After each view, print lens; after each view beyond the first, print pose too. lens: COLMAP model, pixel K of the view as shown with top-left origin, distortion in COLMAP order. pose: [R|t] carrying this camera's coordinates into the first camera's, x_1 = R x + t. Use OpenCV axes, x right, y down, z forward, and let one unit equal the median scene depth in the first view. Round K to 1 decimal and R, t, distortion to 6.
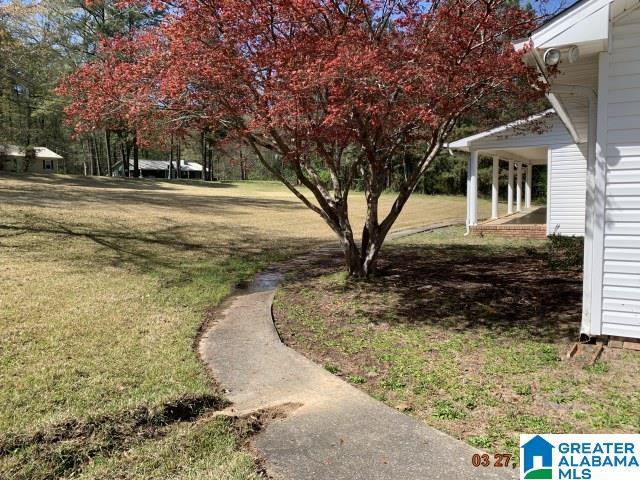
lens RADIAL K [[504.4, 0, 317.4], [0, 504.4, 237.4], [0, 0, 1]] dist [0.038021, -0.016856]
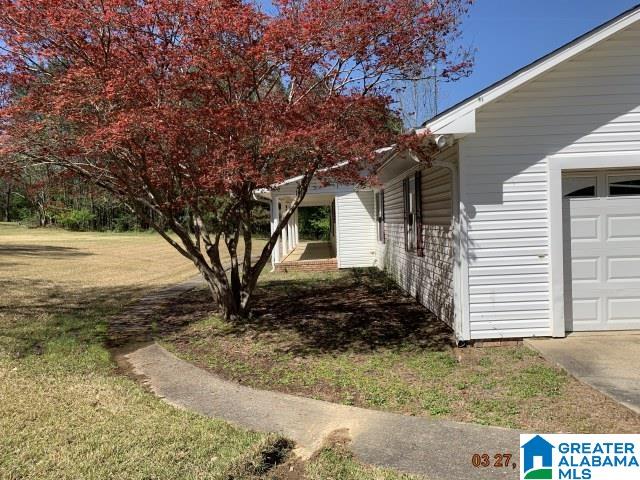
lens RADIAL K [[504.4, 0, 325.9], [0, 504.4, 239.5], [0, 0, 1]] dist [0.038021, -0.016856]
pose [[0.866999, -0.033649, 0.497172, -0.464445], [0.068082, 0.996360, -0.051293, -0.035401], [-0.493637, 0.078319, 0.866134, -0.017738]]
